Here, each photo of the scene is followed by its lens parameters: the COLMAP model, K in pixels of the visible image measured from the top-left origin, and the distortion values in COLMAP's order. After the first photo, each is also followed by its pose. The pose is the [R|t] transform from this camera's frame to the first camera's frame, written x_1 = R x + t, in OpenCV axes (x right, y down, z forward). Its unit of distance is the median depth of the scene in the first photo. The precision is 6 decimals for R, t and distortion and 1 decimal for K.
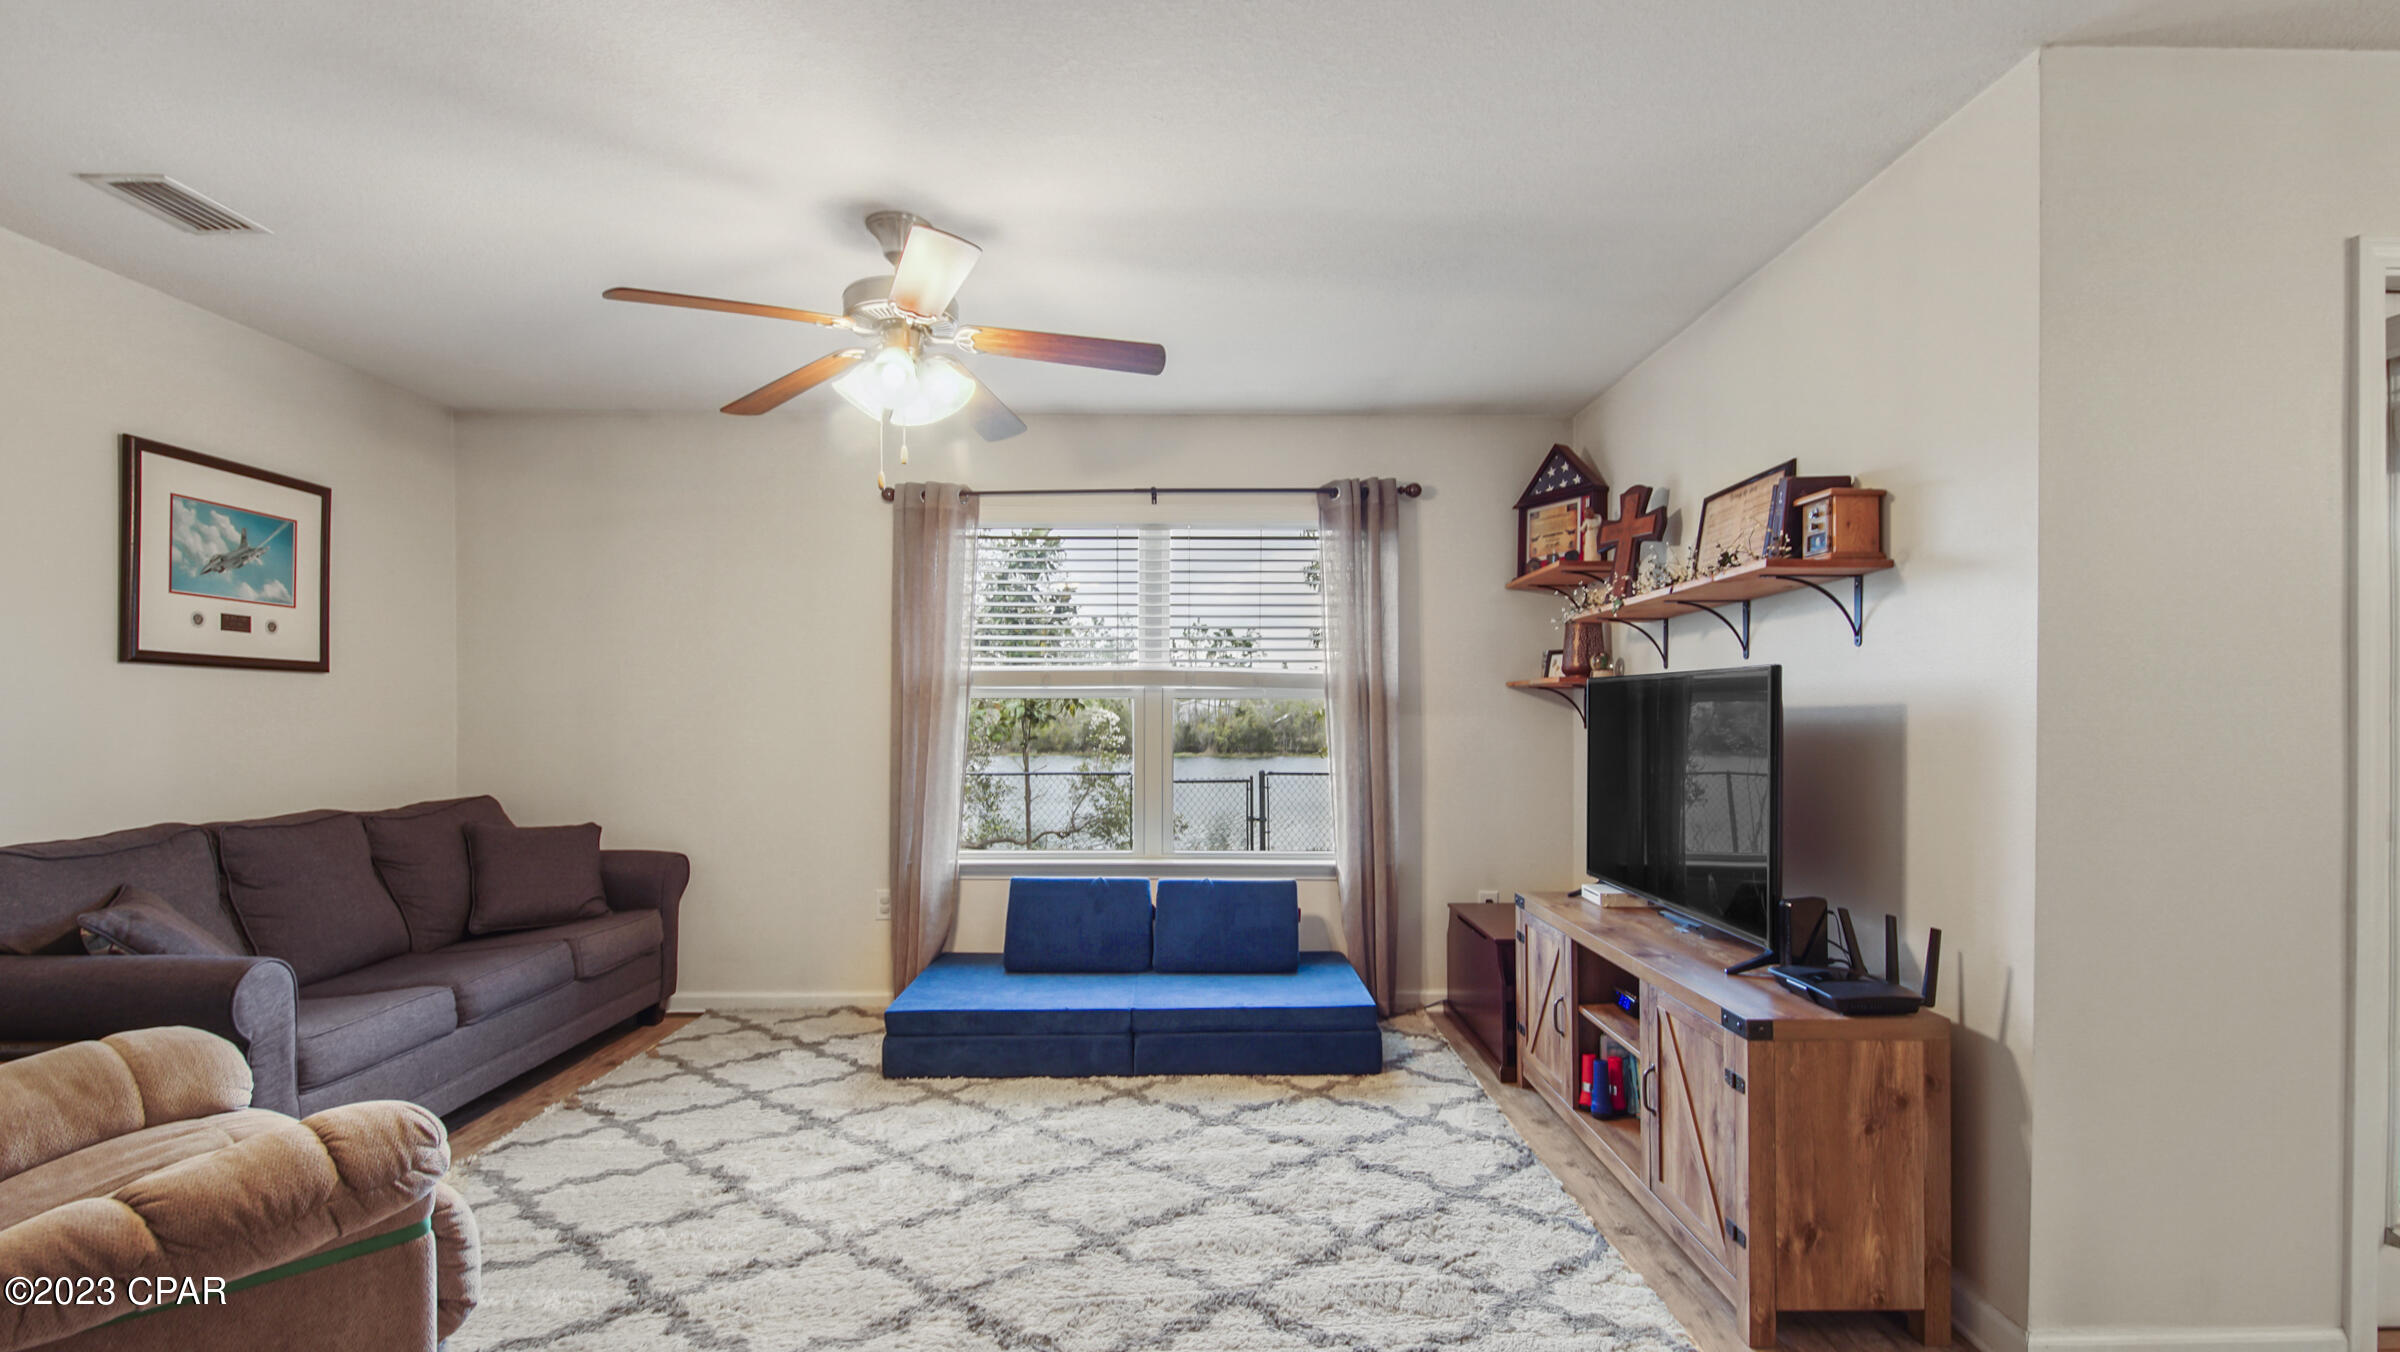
lens RADIAL K [[1070.8, 0, 1204.0], [0, 1070.8, 716.7], [0, 0, 1]] dist [0.047702, -0.028706]
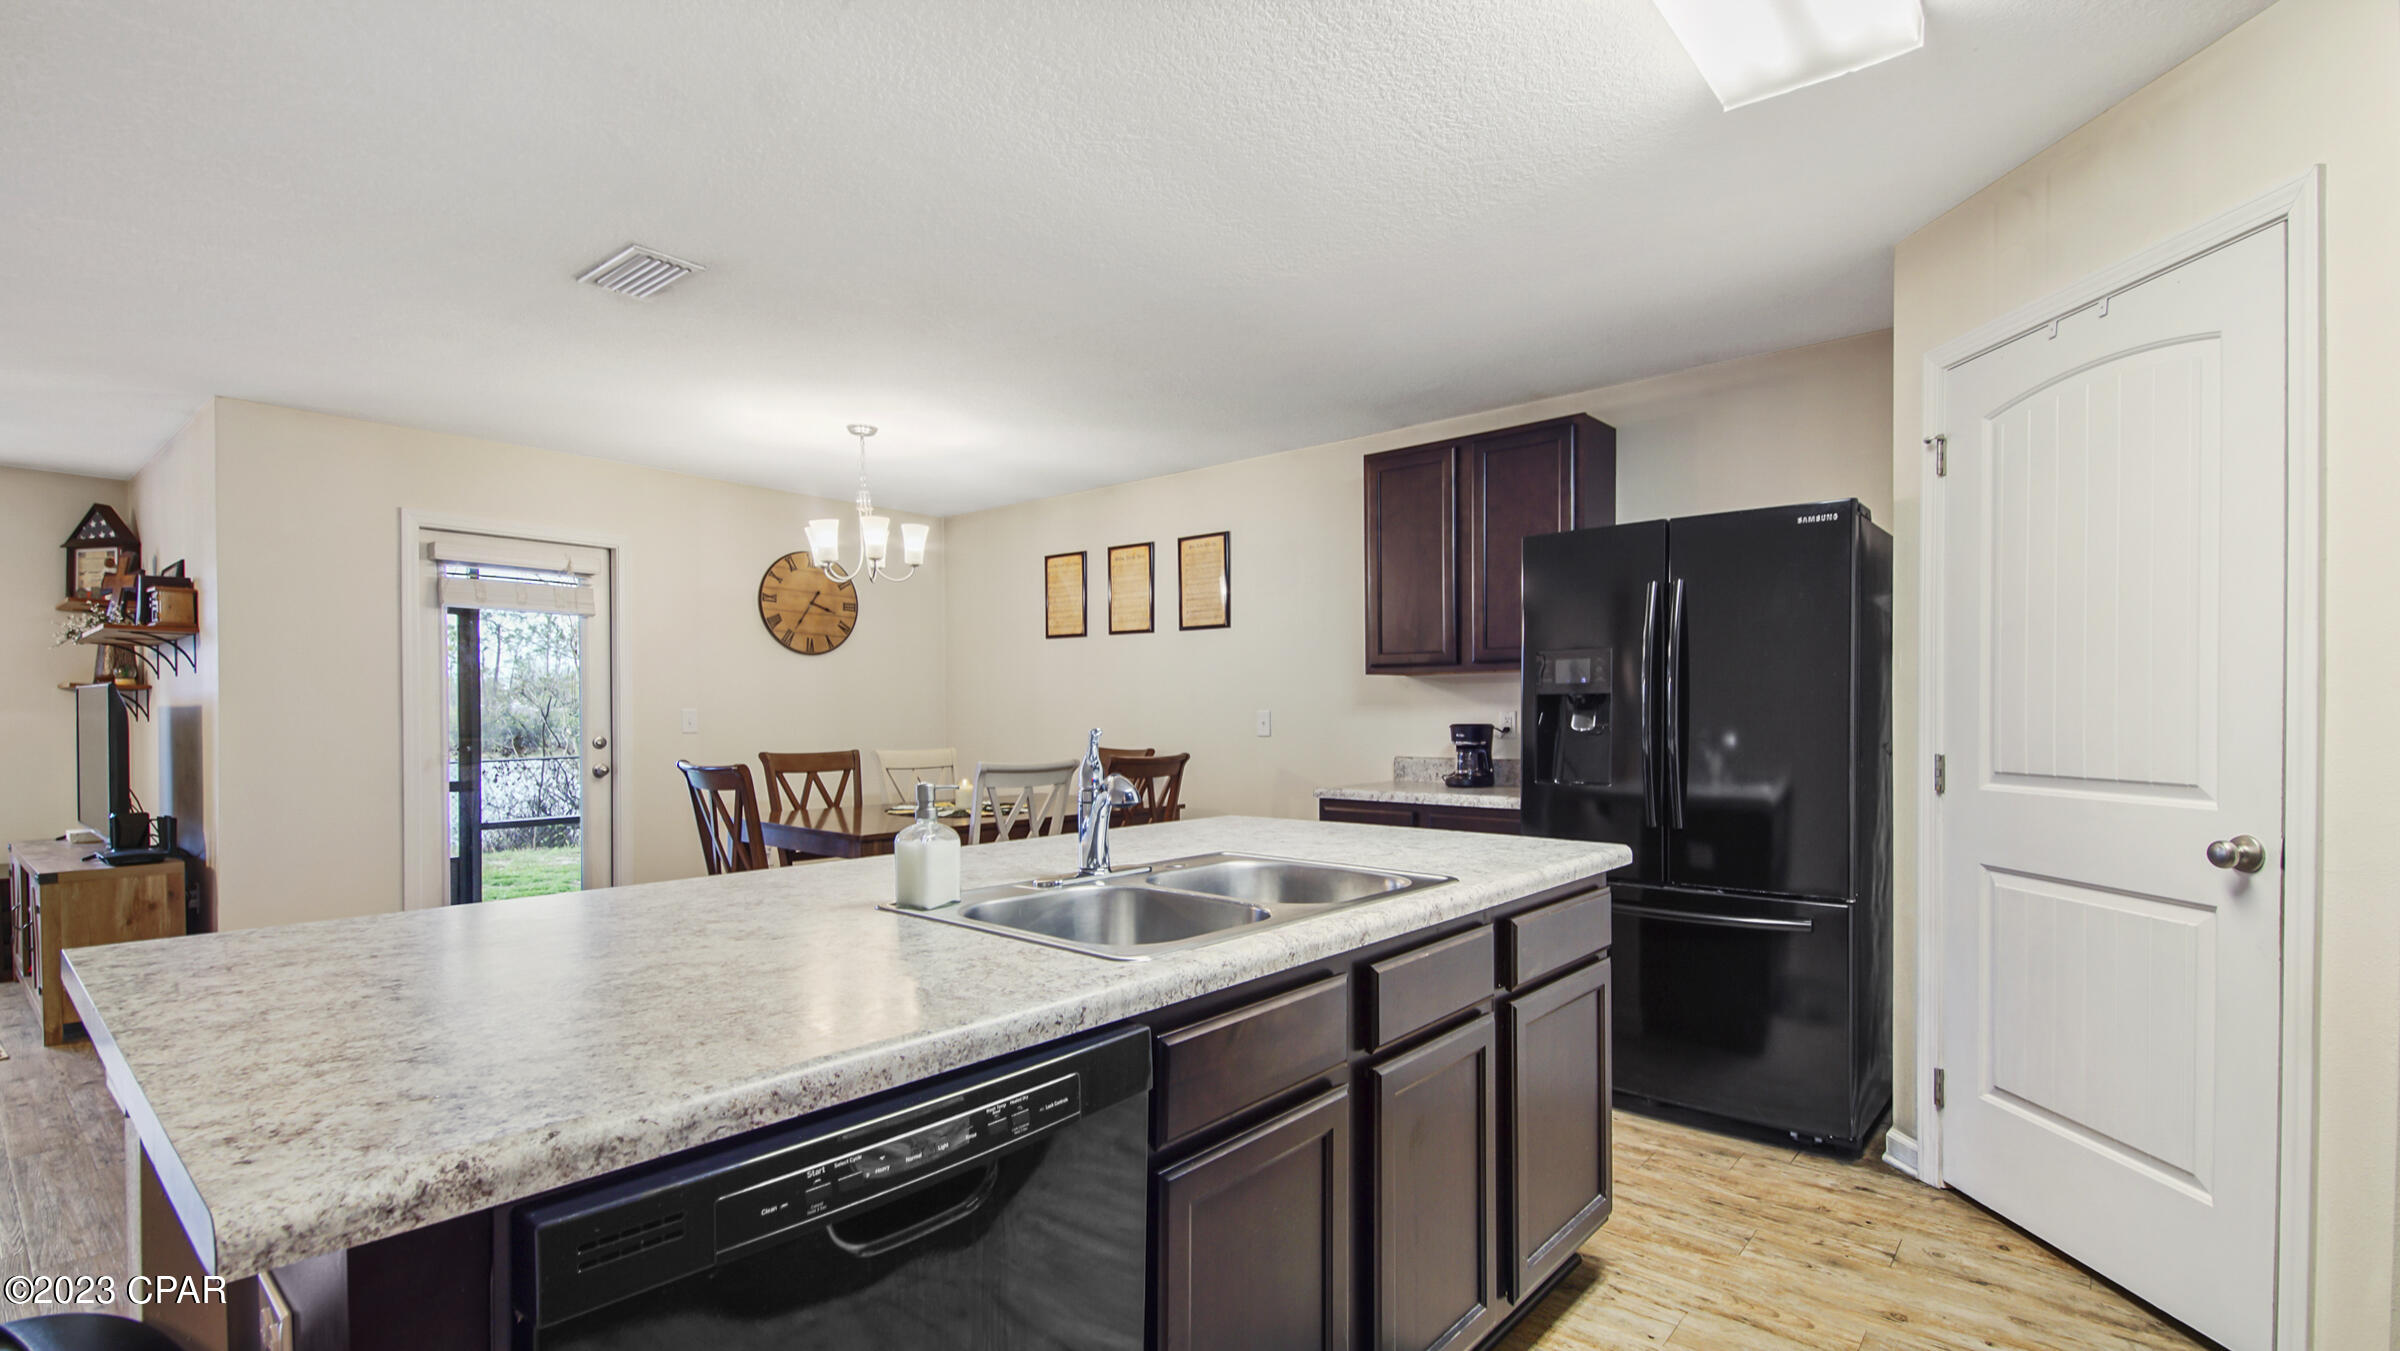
lens RADIAL K [[1055.7, 0, 1207.8], [0, 1055.7, 736.3], [0, 0, 1]] dist [0.046689, -0.026908]
pose [[0.638111, -0.020385, 0.769675, 0.213635], [0.000654, 0.999663, 0.025934, -0.004837], [-0.769944, -0.016045, 0.637910, -1.041824]]
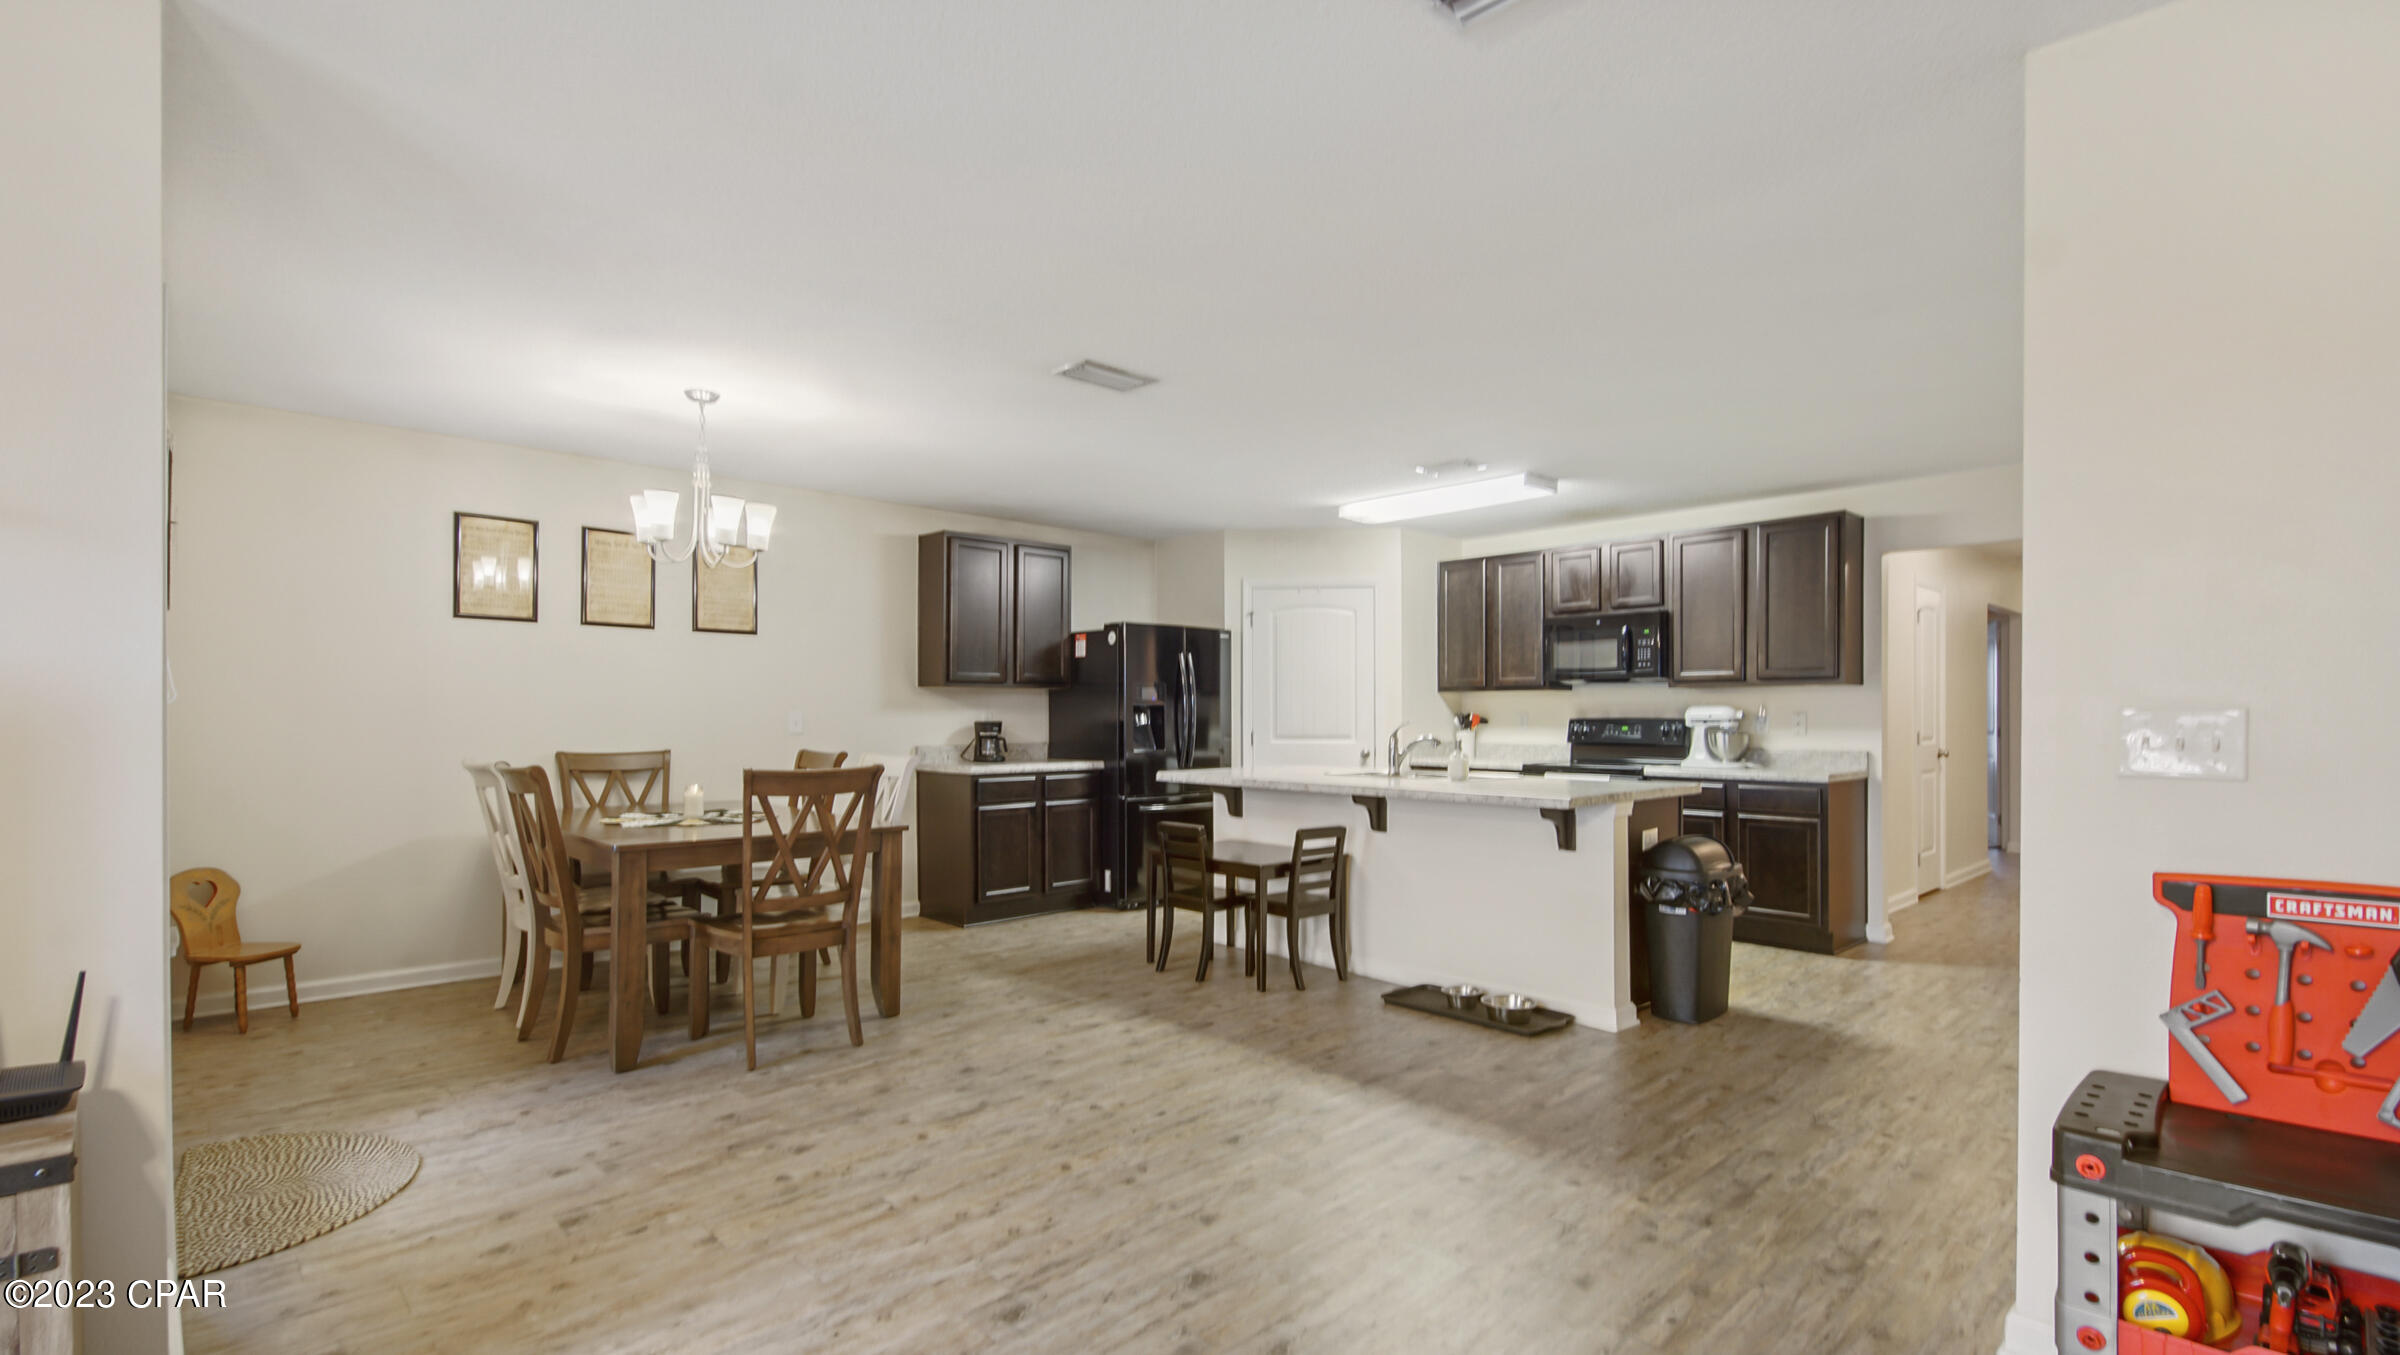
lens RADIAL K [[1070.8, 0, 1204.0], [0, 1070.8, 718.2], [0, 0, 1]] dist [0.047702, -0.028706]
pose [[-0.692266, -0.005766, 0.721619, -0.294835], [-0.004777, 0.999983, 0.003407, -0.000713], [-0.721626, -0.001088, -0.692282, 0.582855]]
